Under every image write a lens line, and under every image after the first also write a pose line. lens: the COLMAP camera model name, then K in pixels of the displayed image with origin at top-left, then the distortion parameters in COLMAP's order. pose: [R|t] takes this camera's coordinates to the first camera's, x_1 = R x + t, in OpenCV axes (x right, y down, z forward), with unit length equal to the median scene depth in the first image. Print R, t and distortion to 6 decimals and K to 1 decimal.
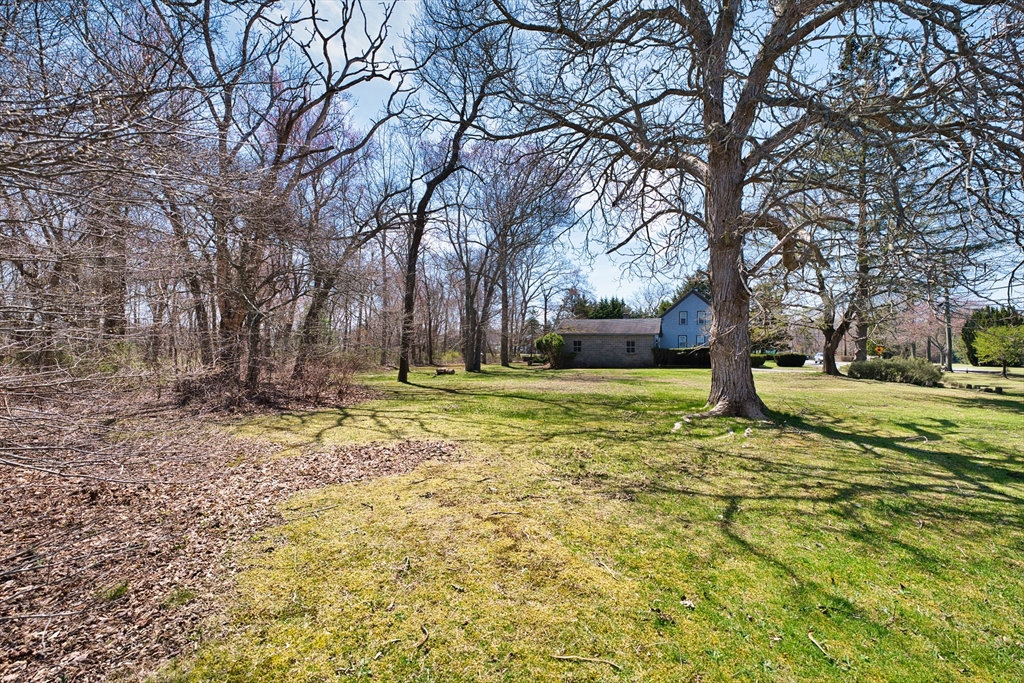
lens RADIAL K [[419.5, 0, 512.1], [0, 419.5, 343.3], [0, 0, 1]] dist [0.001475, 0.000021]
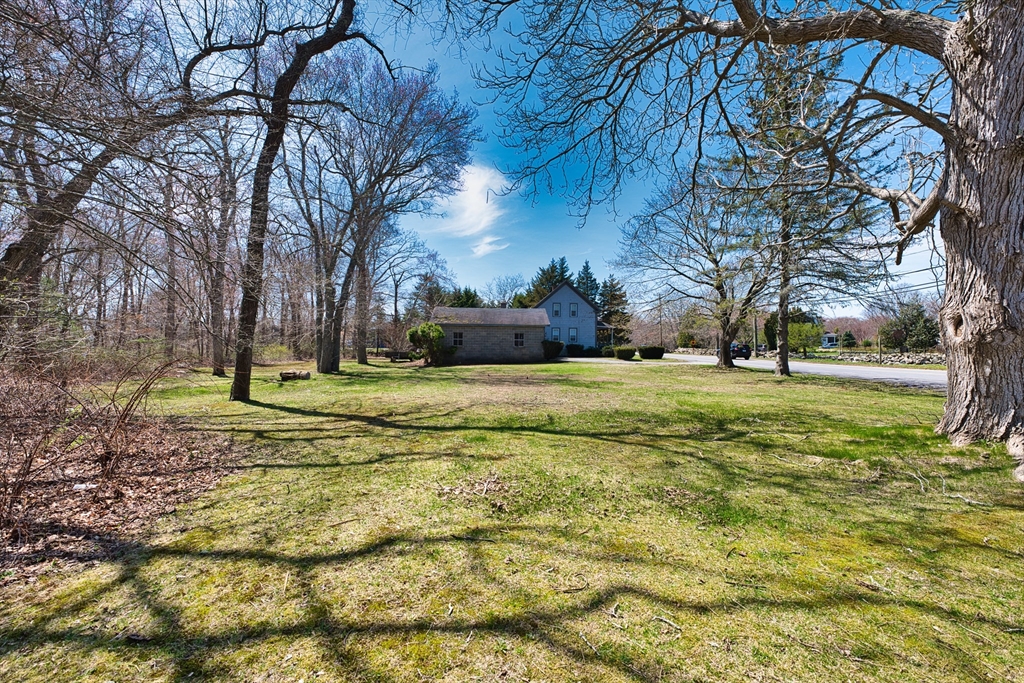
lens RADIAL K [[419.5, 0, 511.9], [0, 419.5, 341.3], [0, 0, 1]] dist [0.001475, 0.000021]
pose [[0.917967, -0.000732, 0.396655, -0.053745], [-0.004138, 0.999926, 0.011422, 0.001269], [-0.396634, -0.012127, 0.917897, 0.122265]]
